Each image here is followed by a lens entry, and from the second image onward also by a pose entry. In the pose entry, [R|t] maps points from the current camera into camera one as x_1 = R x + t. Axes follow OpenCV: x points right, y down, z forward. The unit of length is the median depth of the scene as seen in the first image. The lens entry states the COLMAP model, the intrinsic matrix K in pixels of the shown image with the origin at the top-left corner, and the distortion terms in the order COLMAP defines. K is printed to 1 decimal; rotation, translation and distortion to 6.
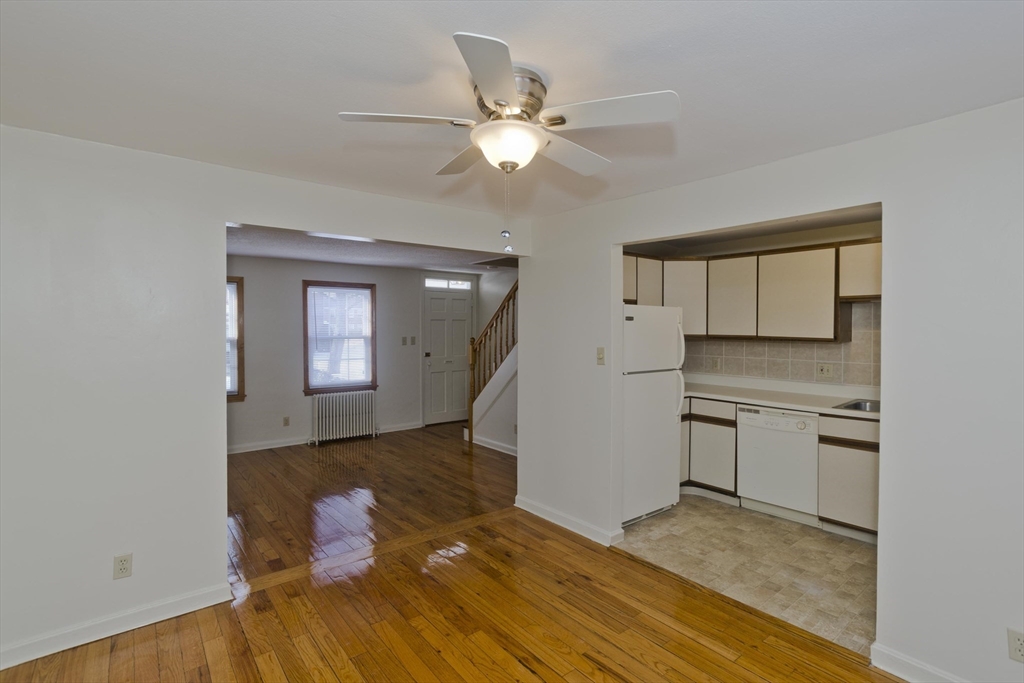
lens RADIAL K [[492.3, 0, 512.0], [0, 492.3, 341.5], [0, 0, 1]] dist [-0.000020, 0.001191]
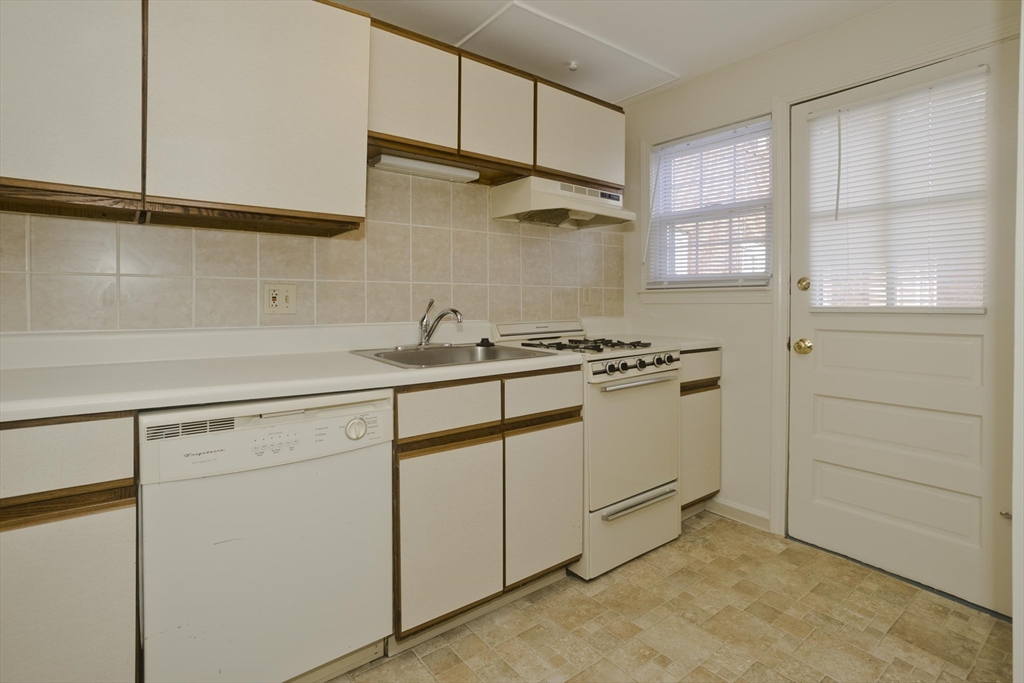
lens RADIAL K [[503.1, 0, 512.3], [0, 503.1, 312.0], [0, 0, 1]] dist [-0.026045, 0.000322]
pose [[-0.001315, -0.013860, 0.999903, 0.198982], [0.022216, 0.999657, 0.013886, 0.076610], [-0.999752, 0.022232, -0.001006, 0.875221]]
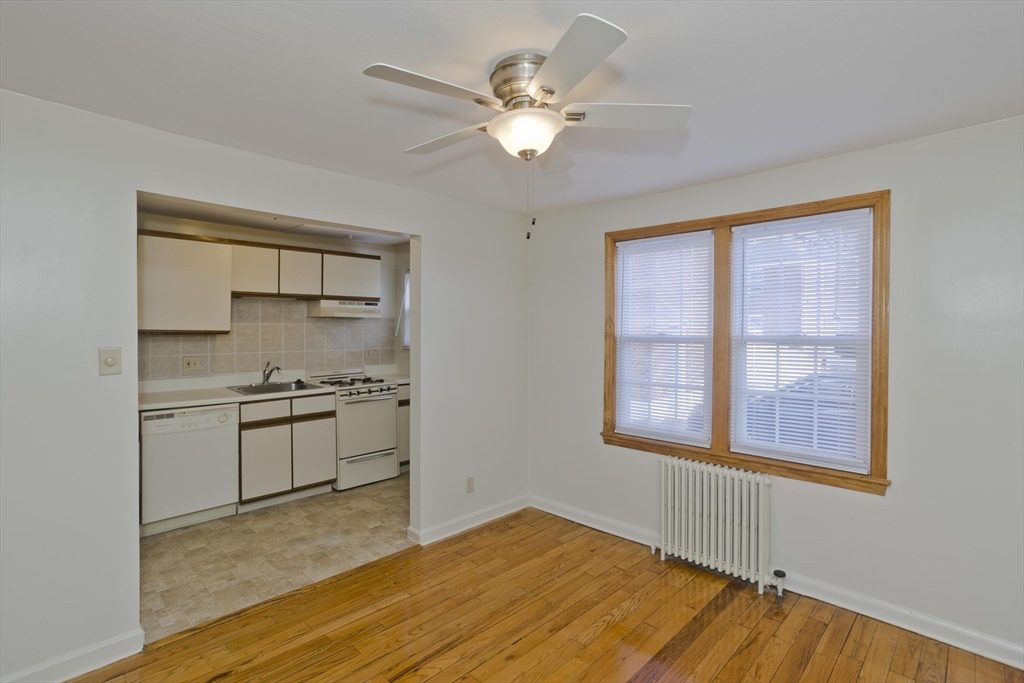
lens RADIAL K [[509.3, 0, 491.9], [0, 509.3, 332.7], [0, 0, 1]] dist [-0.001628, 0.000034]
pose [[-0.100836, -0.009246, 0.994860, -0.488363], [0.023513, 0.999655, 0.011673, -0.002101], [-0.994625, 0.024569, -0.100584, 0.556635]]
